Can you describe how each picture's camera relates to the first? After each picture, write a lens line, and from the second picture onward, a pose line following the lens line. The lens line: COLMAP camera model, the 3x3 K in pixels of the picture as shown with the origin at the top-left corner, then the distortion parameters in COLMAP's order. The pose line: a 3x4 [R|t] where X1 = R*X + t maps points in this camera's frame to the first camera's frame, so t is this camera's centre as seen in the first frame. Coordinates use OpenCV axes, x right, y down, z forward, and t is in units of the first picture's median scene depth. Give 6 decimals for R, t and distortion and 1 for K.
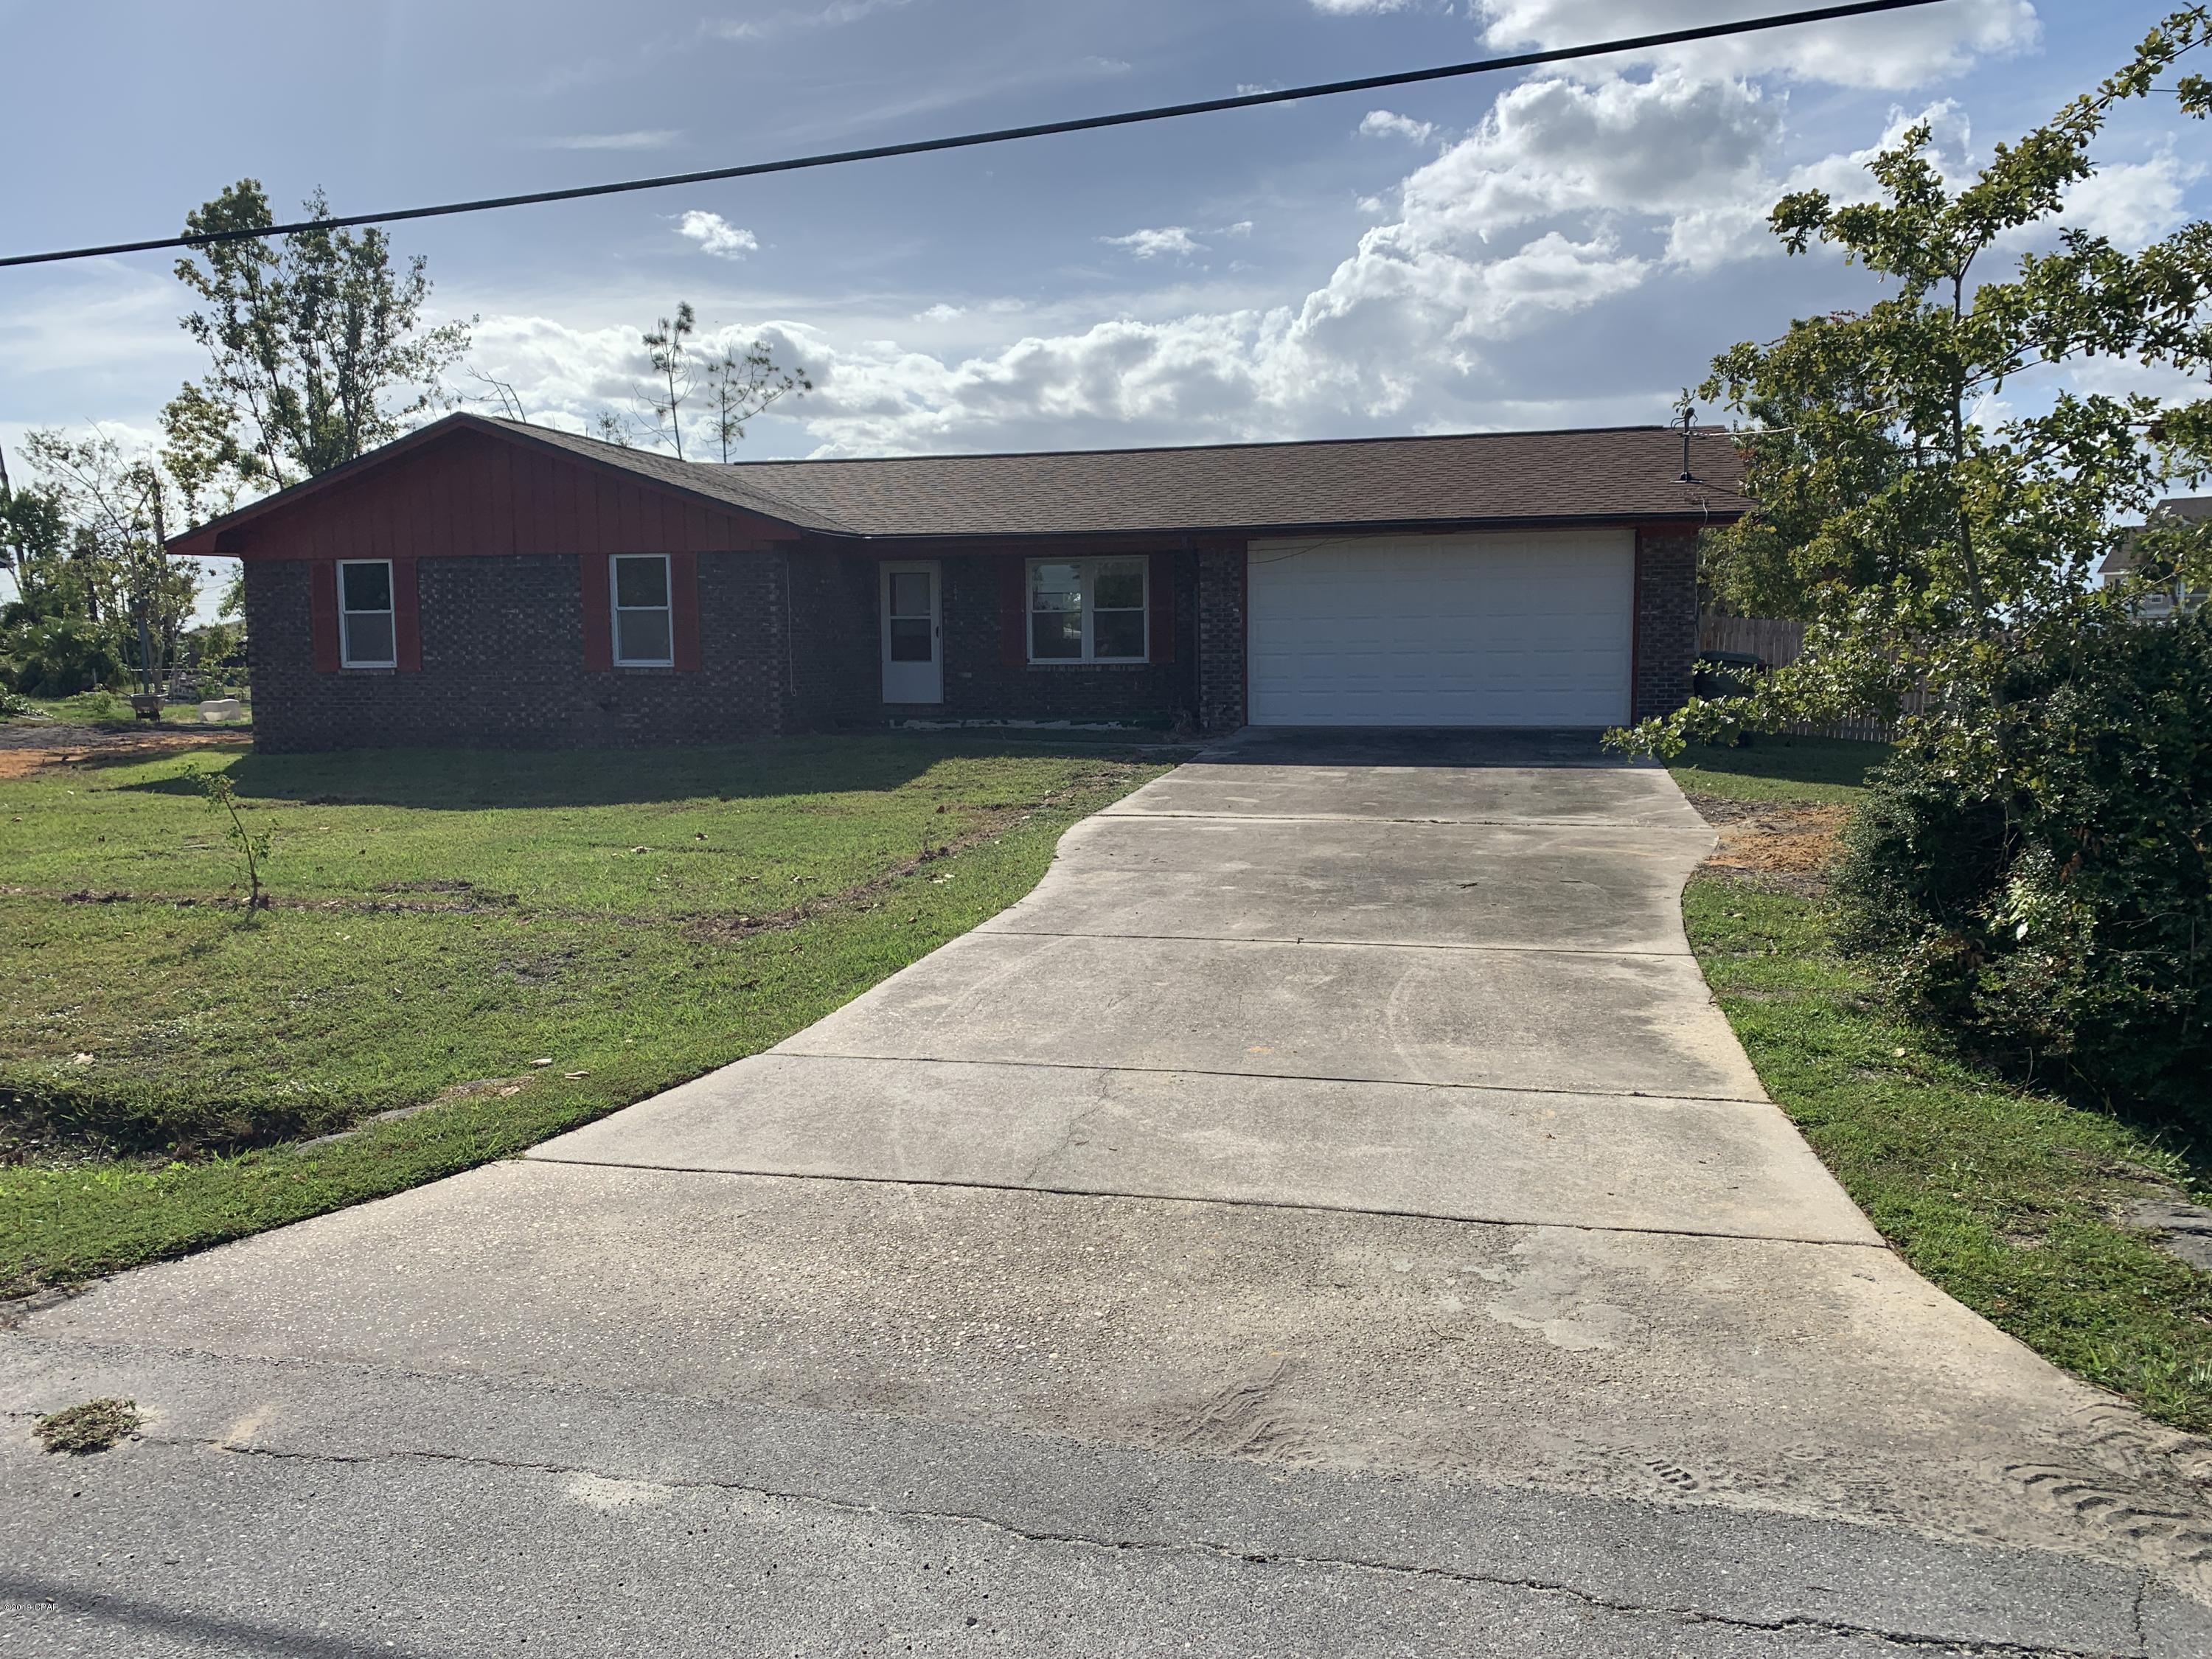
lens RADIAL K [[1684.8, 0, 1097.2], [0, 1684.8, 839.2], [0, 0, 1]] dist [0.021502, -0.004189]
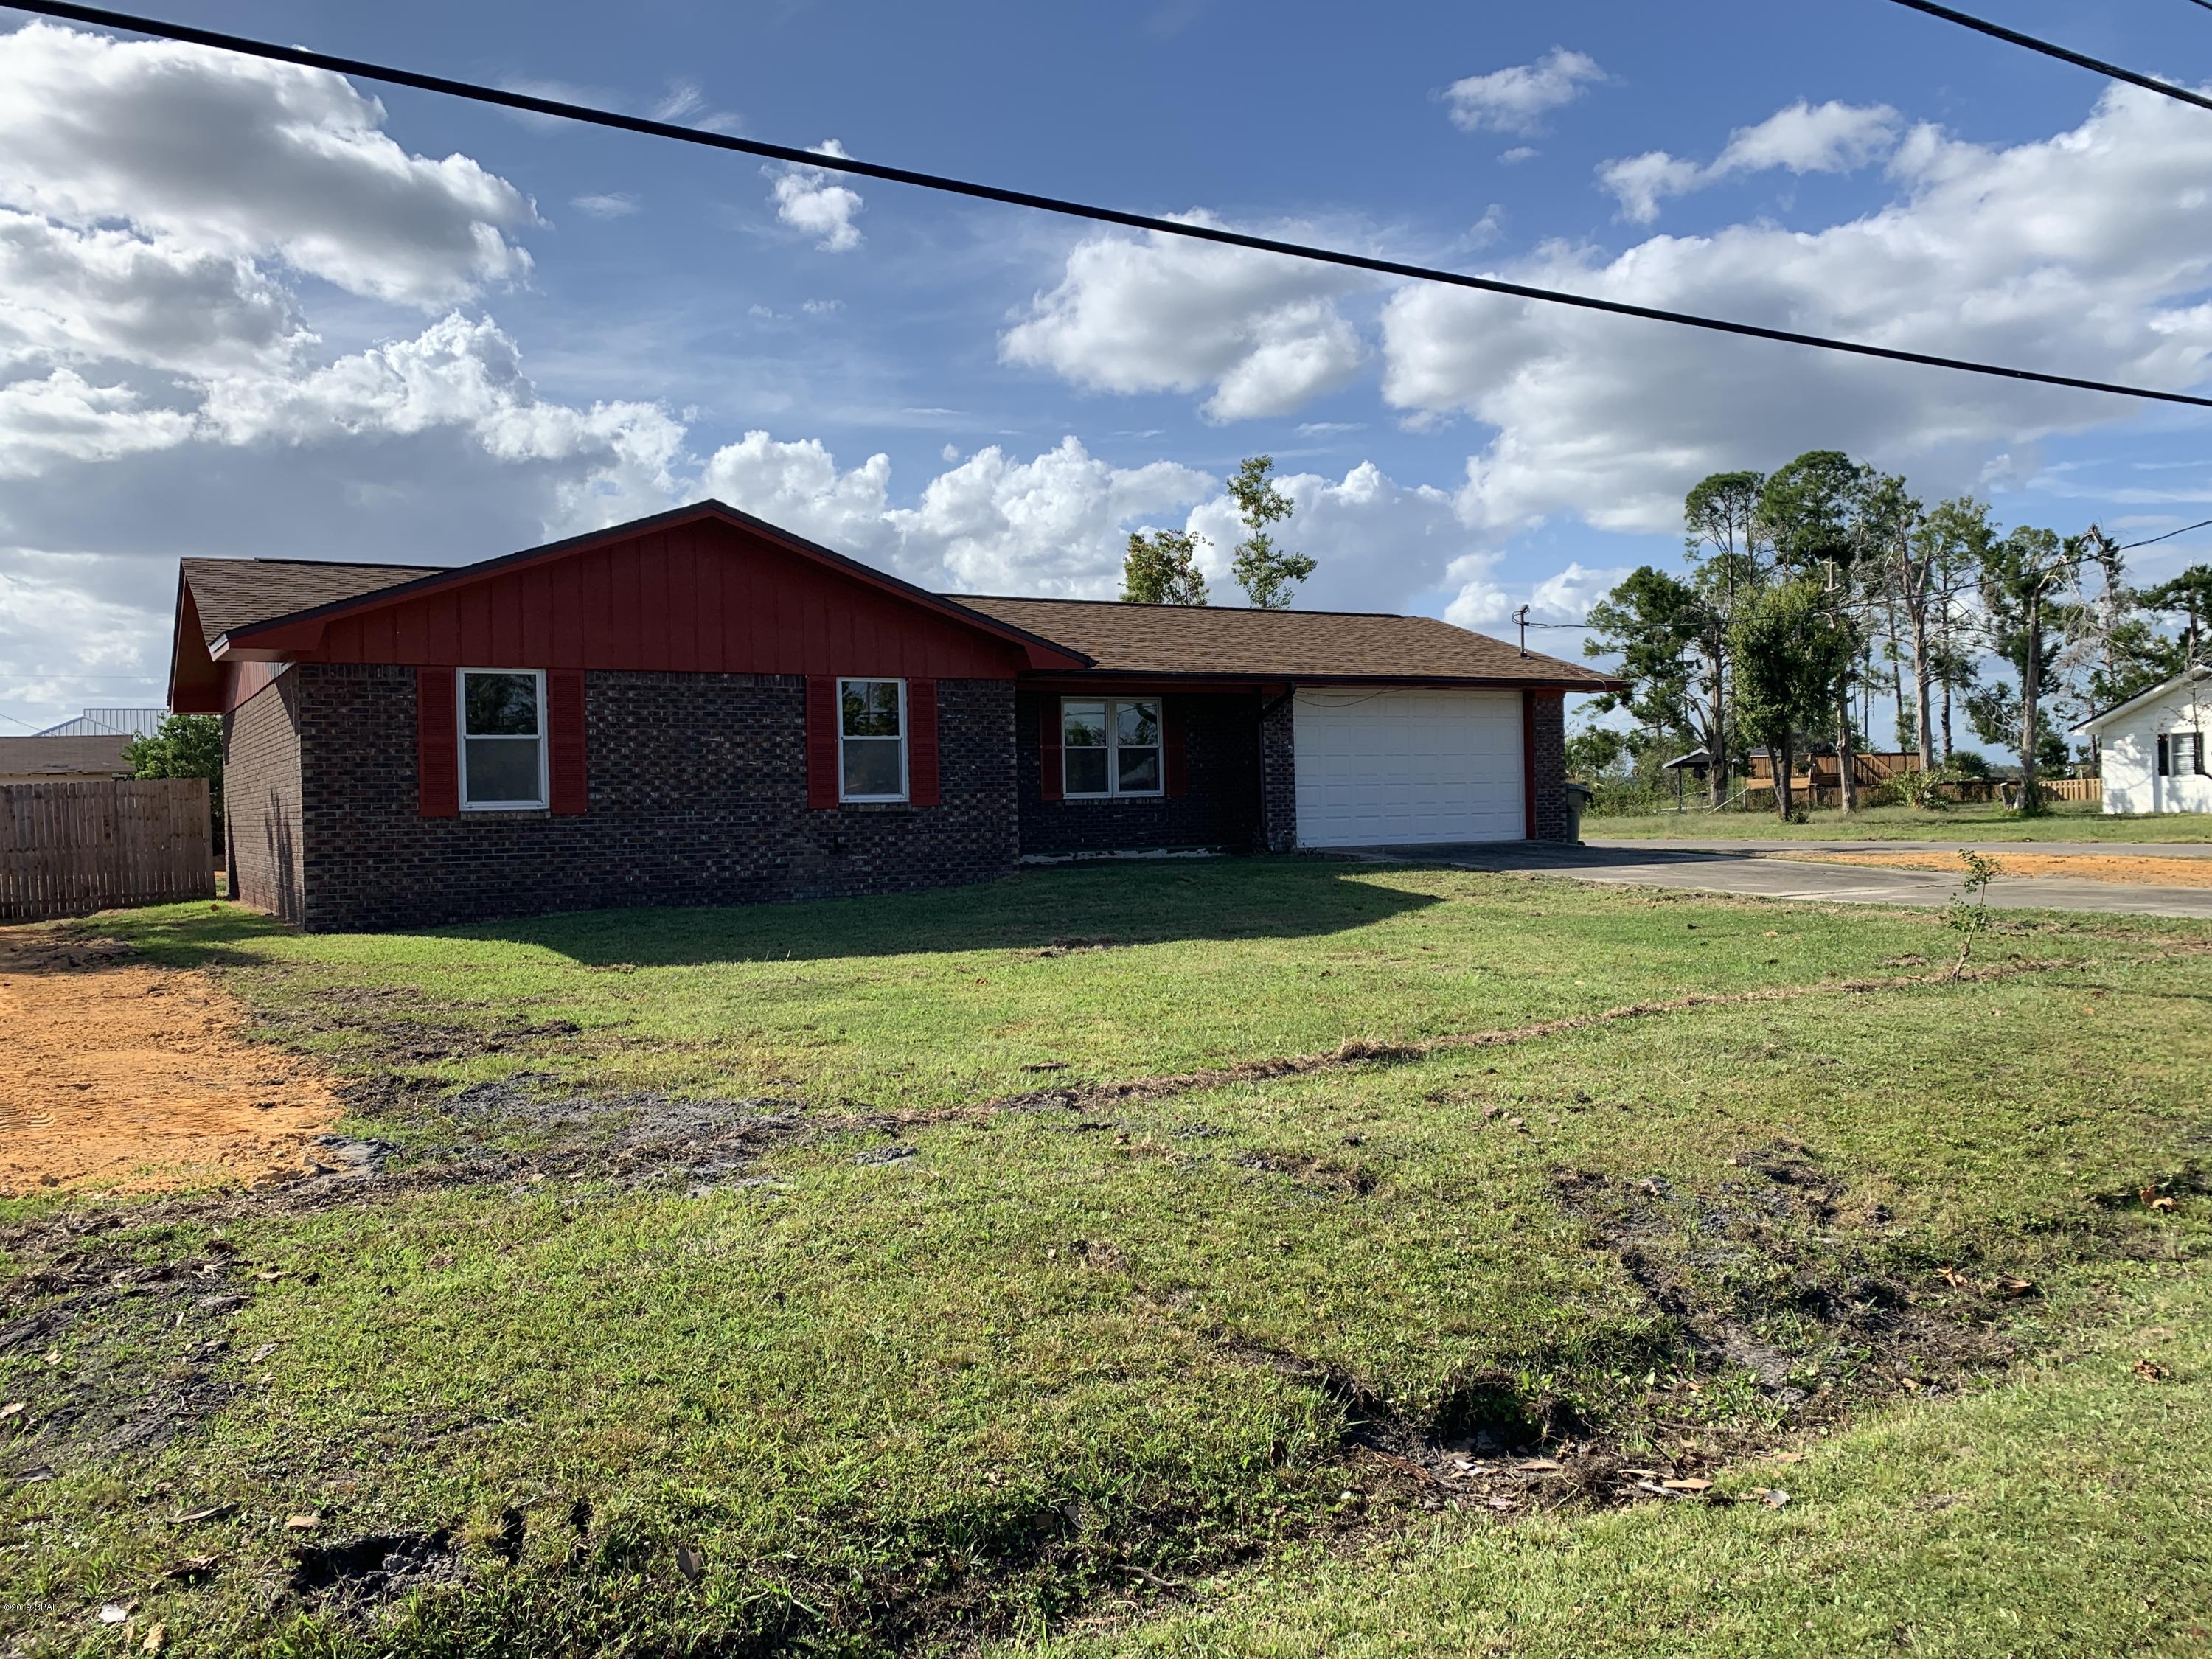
lens RADIAL K [[1684.8, 0, 1094.0], [0, 1684.8, 824.6], [0, 0, 1]] dist [0.021502, -0.004189]
pose [[0.695108, -0.019493, 0.718641, -0.813367], [0.098616, 0.992768, -0.068458, -0.017671], [-0.712109, 0.118455, 0.692004, 0.297128]]
